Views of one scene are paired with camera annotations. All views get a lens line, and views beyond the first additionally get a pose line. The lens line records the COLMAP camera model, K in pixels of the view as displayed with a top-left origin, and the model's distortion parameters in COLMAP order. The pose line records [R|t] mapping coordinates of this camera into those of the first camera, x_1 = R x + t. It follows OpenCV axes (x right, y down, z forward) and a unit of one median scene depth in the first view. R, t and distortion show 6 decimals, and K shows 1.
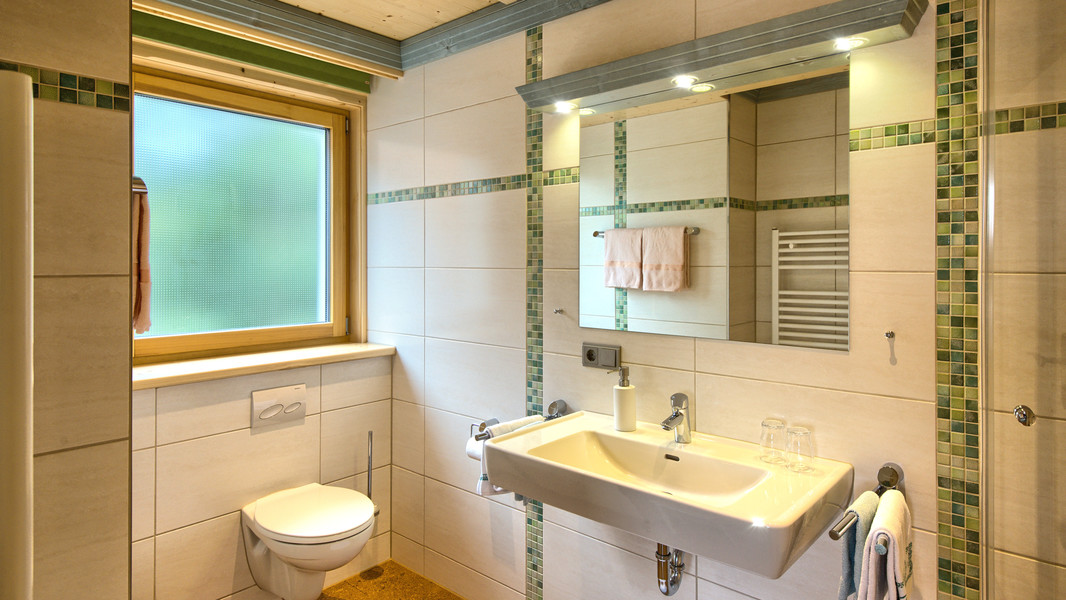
lens RADIAL K [[615.8, 0, 535.0], [0, 615.8, 268.0], [0, 0, 1]] dist [0.001690, 0.000815]
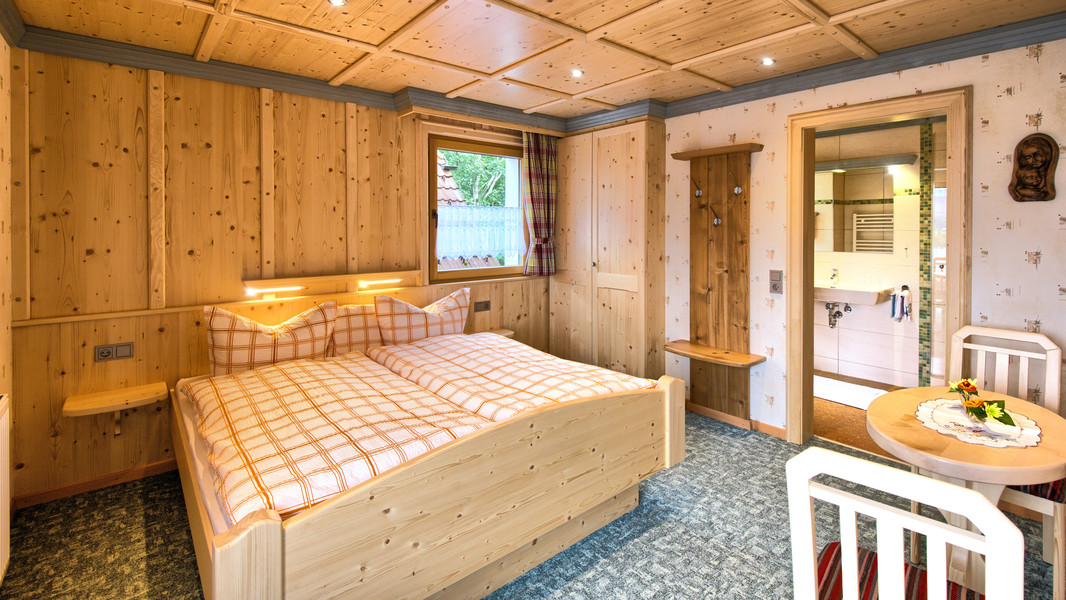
lens RADIAL K [[492.3, 0, 532.6], [0, 492.3, 236.5], [0, 0, 1]] dist [0.003636, -0.009499]
pose [[0.989798, 0.003204, -0.142439, -1.191244], [-0.001885, 0.999954, 0.009396, 0.017681], [0.142462, -0.009031, 0.989759, -2.187833]]
